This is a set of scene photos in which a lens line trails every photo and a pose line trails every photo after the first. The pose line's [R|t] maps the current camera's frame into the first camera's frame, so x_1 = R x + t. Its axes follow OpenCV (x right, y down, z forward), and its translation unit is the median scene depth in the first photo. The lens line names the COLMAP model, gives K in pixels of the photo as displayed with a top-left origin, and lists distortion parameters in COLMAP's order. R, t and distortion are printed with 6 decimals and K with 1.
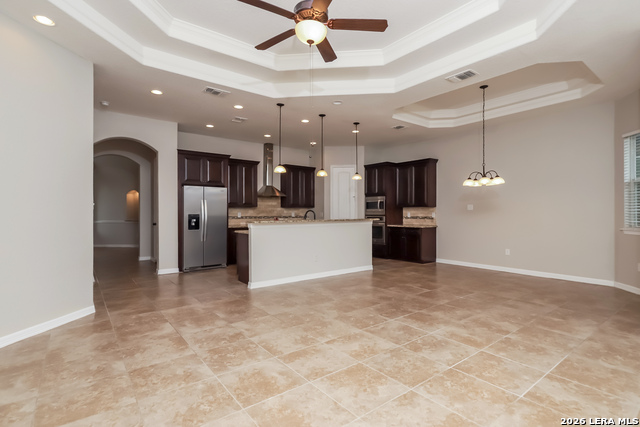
lens RADIAL K [[314.9, 0, 318.5], [0, 314.9, 213.7], [0, 0, 1]] dist [0.008550, -0.001020]
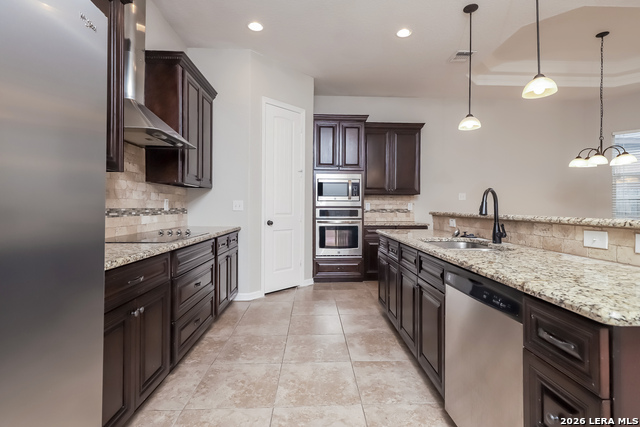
lens RADIAL K [[314.9, 0, 326.7], [0, 314.9, 208.2], [0, 0, 1]] dist [0.008550, -0.001020]
pose [[0.564421, -0.001873, 0.825485, -0.631455], [0.000773, 0.999998, 0.001740, 0.012770], [-0.825487, -0.000344, 0.564422, 1.504456]]
